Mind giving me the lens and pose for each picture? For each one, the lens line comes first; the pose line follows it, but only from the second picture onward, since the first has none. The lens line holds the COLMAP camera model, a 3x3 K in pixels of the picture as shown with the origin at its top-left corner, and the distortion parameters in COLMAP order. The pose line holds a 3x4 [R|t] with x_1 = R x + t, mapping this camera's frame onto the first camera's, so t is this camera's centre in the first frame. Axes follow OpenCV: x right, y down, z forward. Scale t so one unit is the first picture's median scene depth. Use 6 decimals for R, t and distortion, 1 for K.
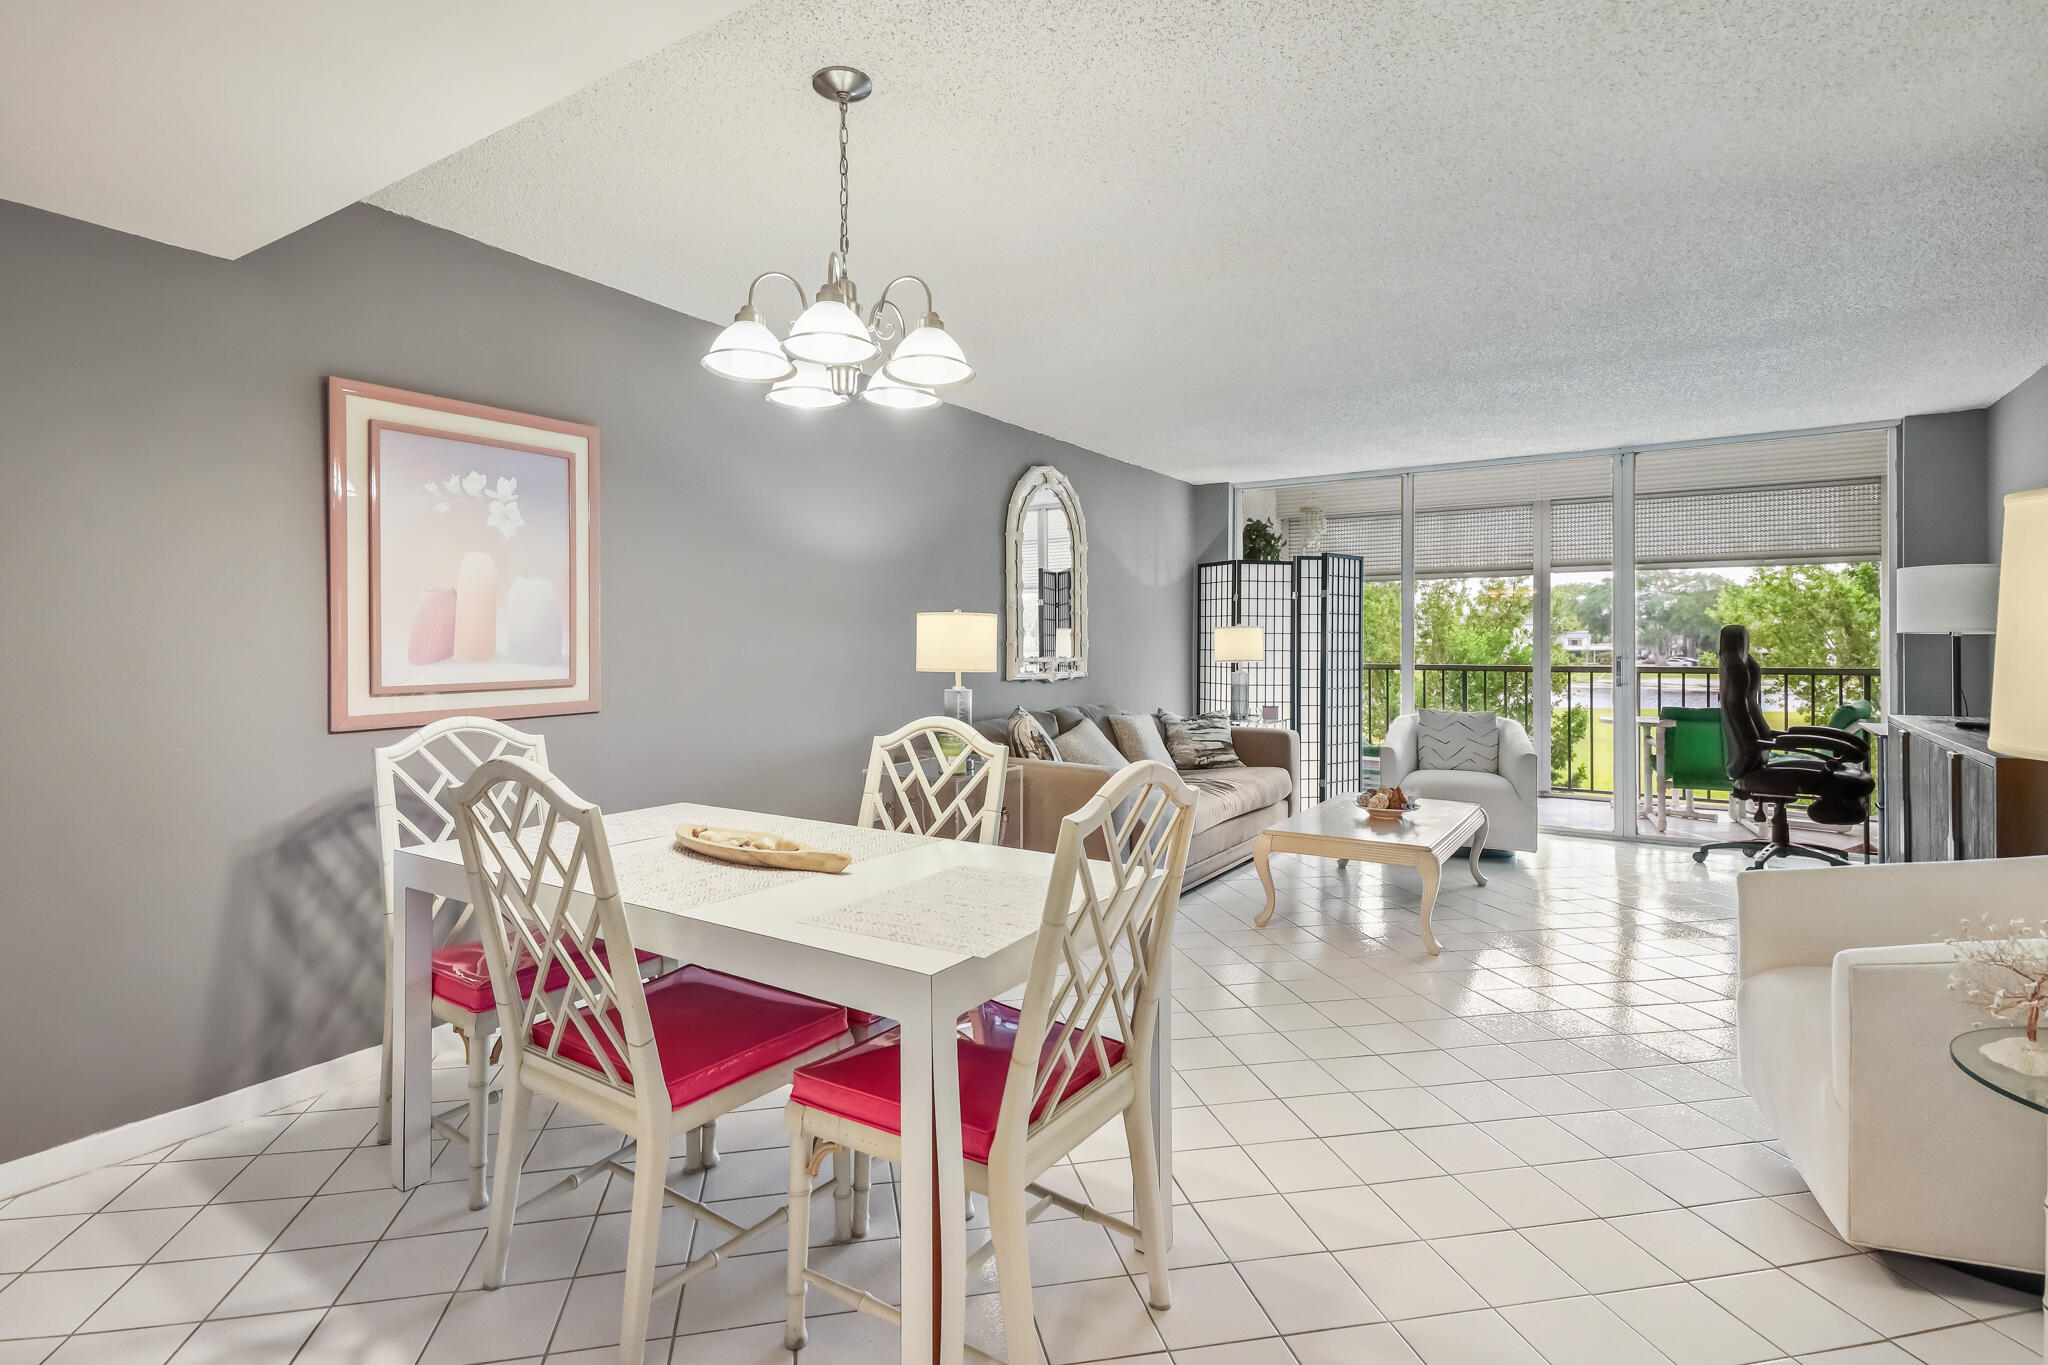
lens RADIAL K [[1013.6, 0, 995.2], [0, 1013.6, 634.8], [0, 0, 1]] dist [0.037385, -0.012591]
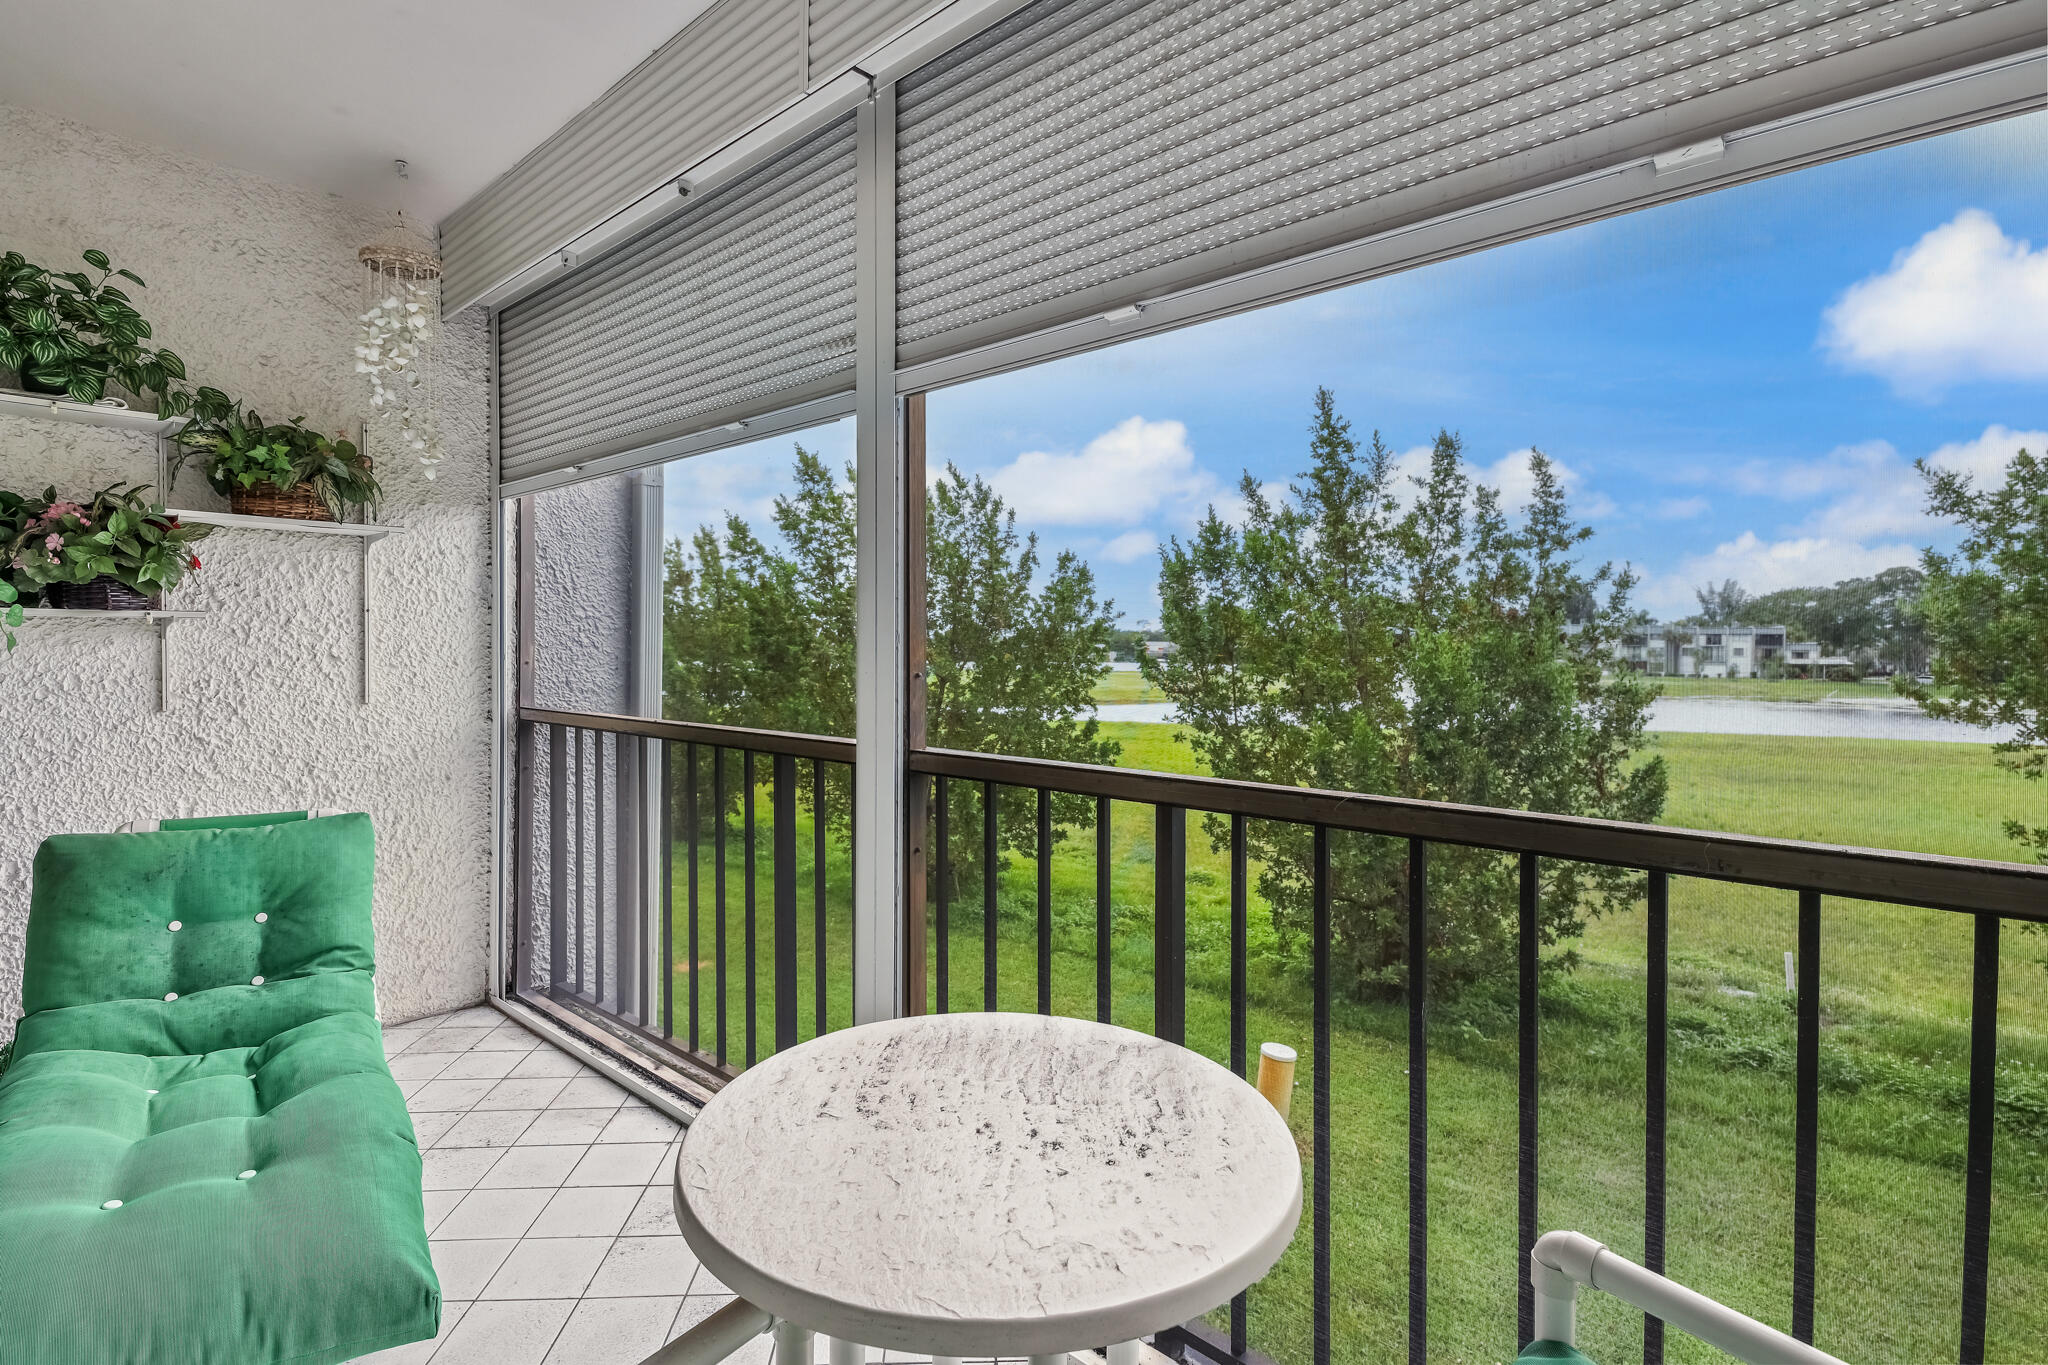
lens RADIAL K [[997.2, 0, 1008.9], [0, 997.2, 651.7], [0, 0, 1]] dist [0.026780, -0.008332]
pose [[0.987493, 0.012962, -0.157126, 0.857362], [-0.010872, 0.999841, 0.014157, -0.001141], [0.157285, -0.012272, 0.987477, 1.035449]]
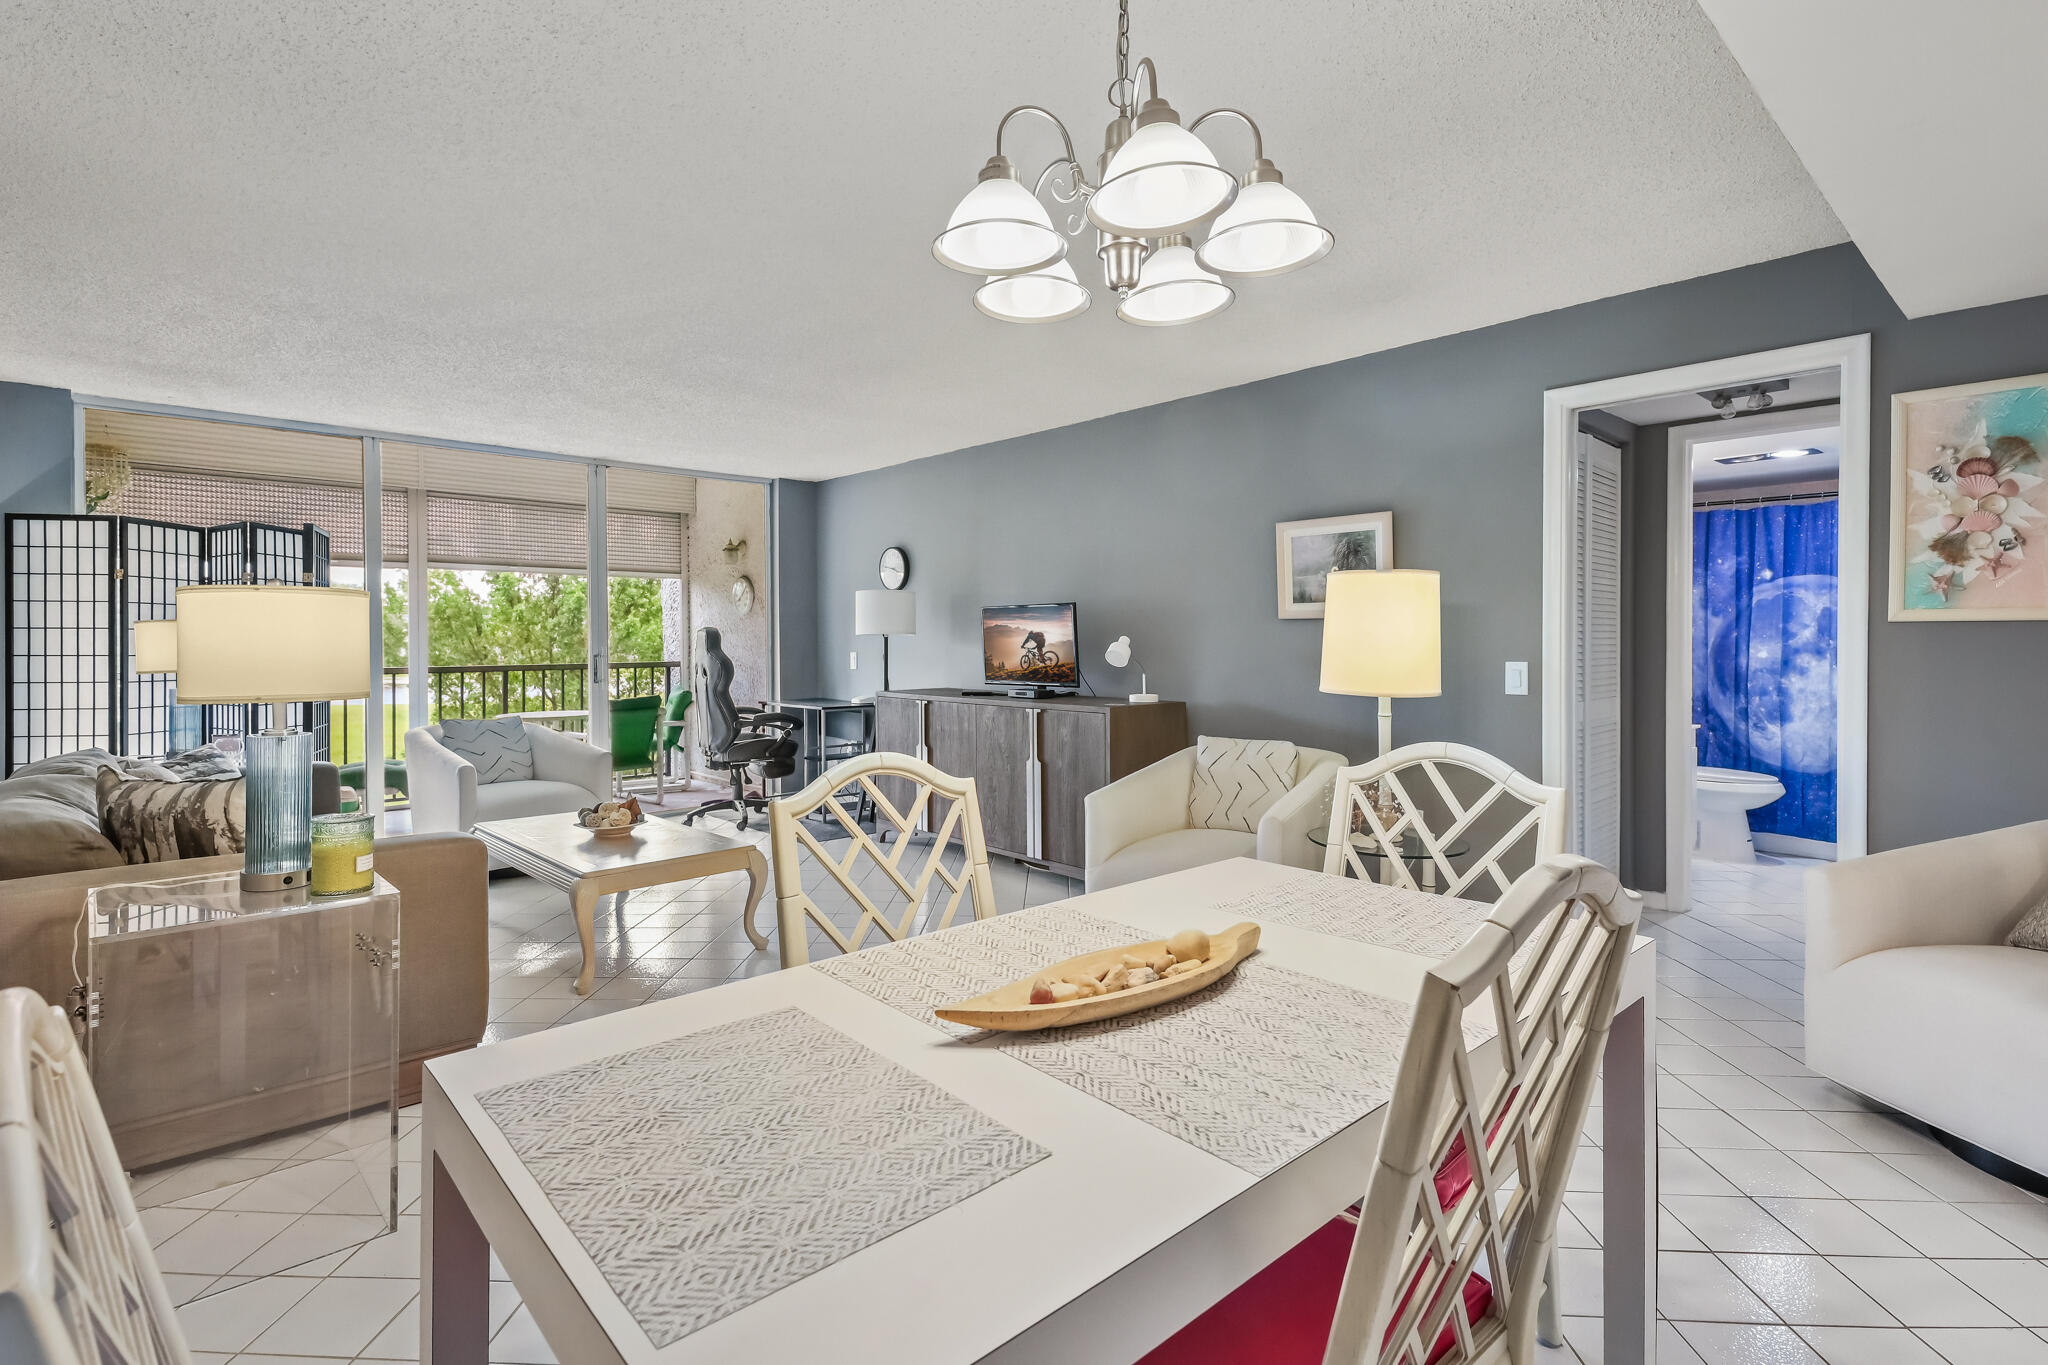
lens RADIAL K [[997.2, 0, 1005.9], [0, 997.2, 643.0], [0, 0, 1]] dist [0.026780, -0.008332]
pose [[0.252796, -0.003205, 0.967514, -0.292769], [-0.006636, 0.999965, 0.005046, 0.000560], [-0.967497, -0.007696, 0.252765, 0.337894]]
